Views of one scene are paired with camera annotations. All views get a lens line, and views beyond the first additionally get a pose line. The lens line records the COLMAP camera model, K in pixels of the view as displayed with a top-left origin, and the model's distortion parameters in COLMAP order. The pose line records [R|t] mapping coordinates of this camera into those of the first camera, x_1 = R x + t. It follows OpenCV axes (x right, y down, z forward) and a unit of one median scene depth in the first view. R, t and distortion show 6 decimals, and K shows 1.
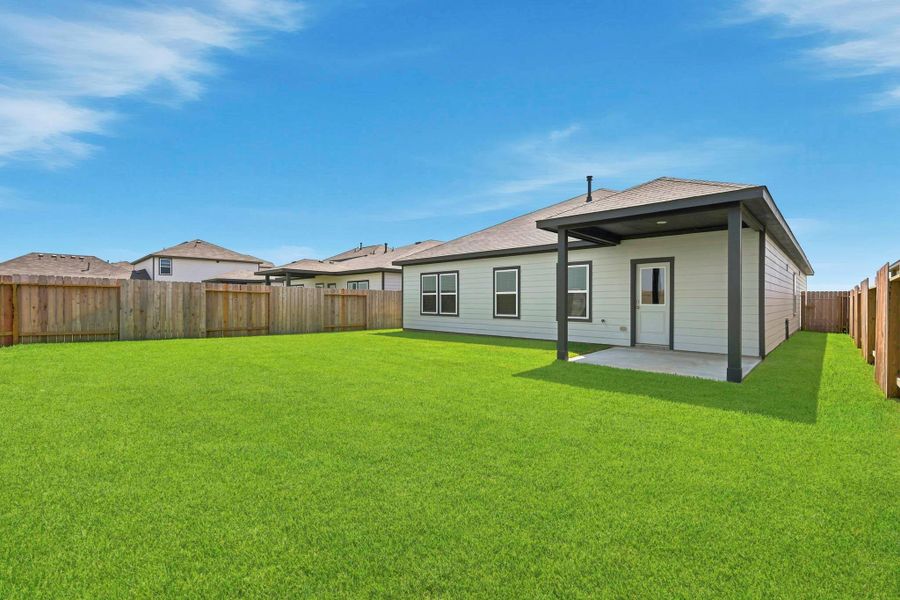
lens RADIAL K [[393.2, 0, 450.0], [0, 393.2, 300.0], [0, 0, 1]] dist [-0.001501, -0.000190]
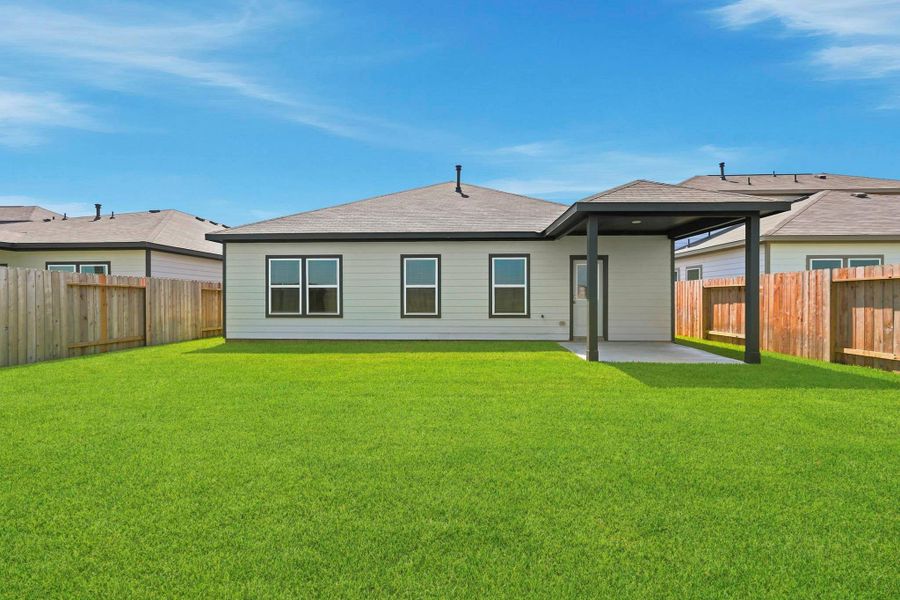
lens RADIAL K [[396.3, 0, 450.0], [0, 396.3, 300.0], [0, 0, 1]] dist [0.000404, -0.000191]
pose [[0.745265, -0.008507, 0.666715, -0.331278], [0.000480, 0.999925, 0.012222, 0.000356], [-0.666769, -0.008789, 0.745213, 0.319791]]
